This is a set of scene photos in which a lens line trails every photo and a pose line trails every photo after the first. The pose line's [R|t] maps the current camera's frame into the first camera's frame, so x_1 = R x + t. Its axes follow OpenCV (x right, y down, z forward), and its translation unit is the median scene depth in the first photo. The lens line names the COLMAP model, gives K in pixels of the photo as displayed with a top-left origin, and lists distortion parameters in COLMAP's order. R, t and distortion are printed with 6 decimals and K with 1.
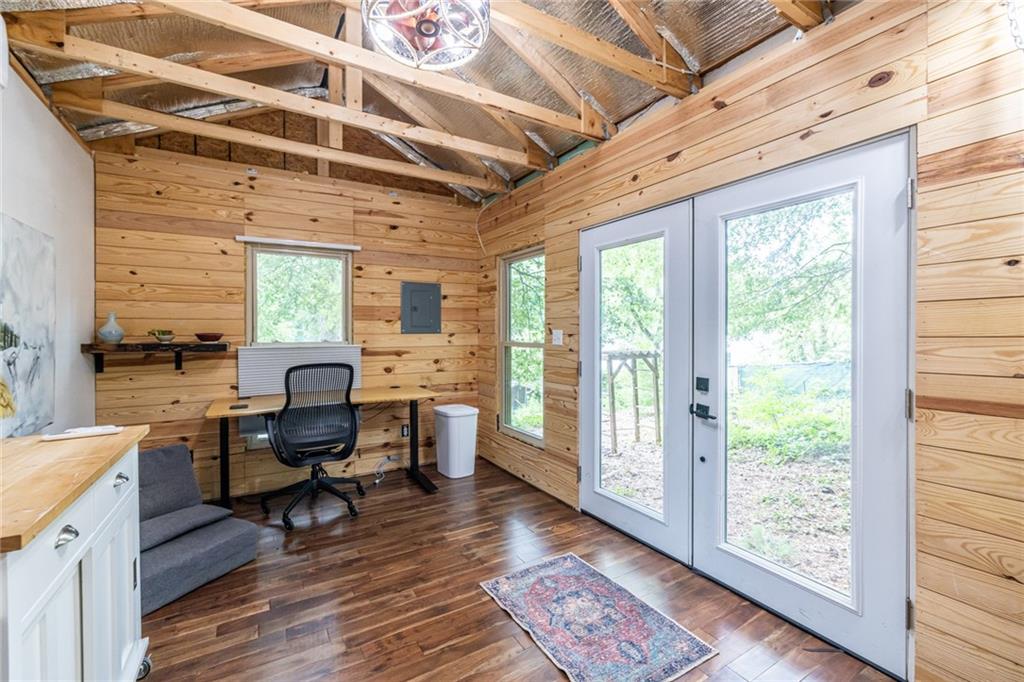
lens RADIAL K [[433.3, 0, 512.0], [0, 433.3, 341.0], [0, 0, 1]] dist [0.001451, 0.000226]
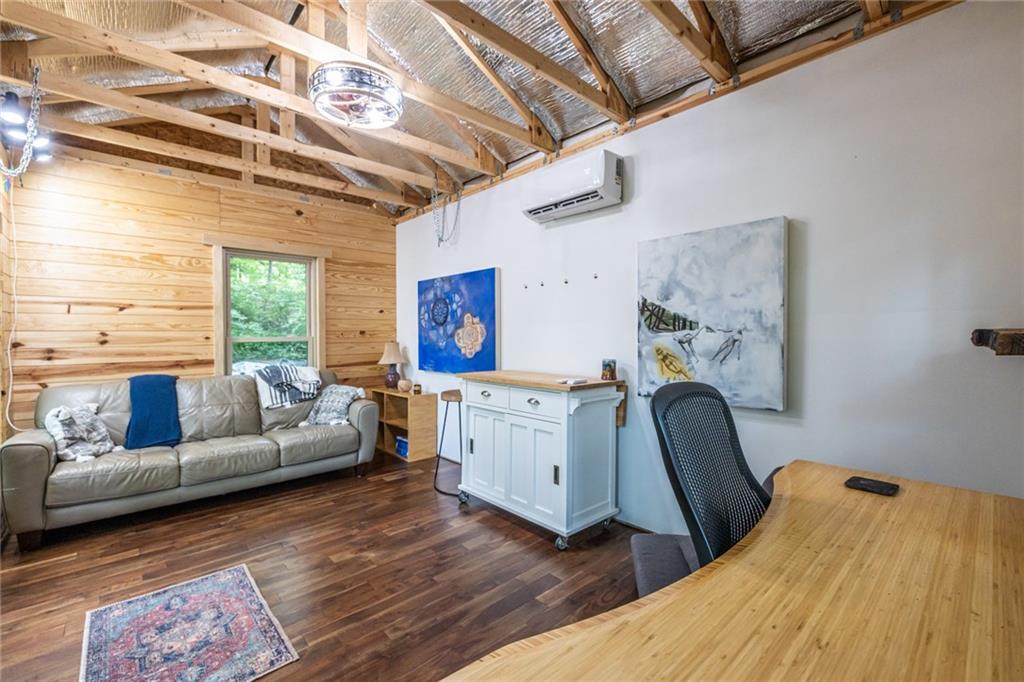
lens RADIAL K [[440.5, 0, 516.6], [0, 440.5, 362.9], [0, 0, 1]] dist [0.001683, 0.000254]
pose [[-0.978897, 0.025924, -0.202705, -0.308715], [0.009034, 0.996441, 0.083812, -0.003174], [0.204156, 0.080212, -0.975647, 1.825325]]
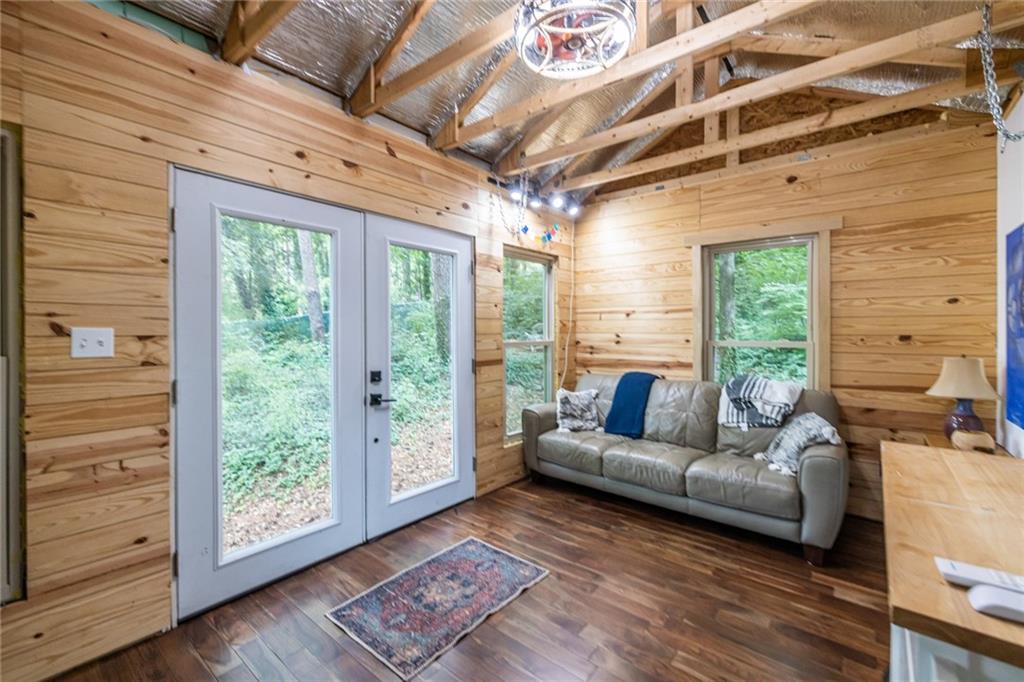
lens RADIAL K [[433.3, 0, 512.0], [0, 433.3, 341.0], [0, 0, 1]] dist [0.001451, 0.000226]
pose [[-0.329011, -0.019332, 0.944128, -0.828989], [0.018255, 0.999473, 0.026826, -0.023188], [-0.944150, 0.026061, -0.328484, 1.088736]]
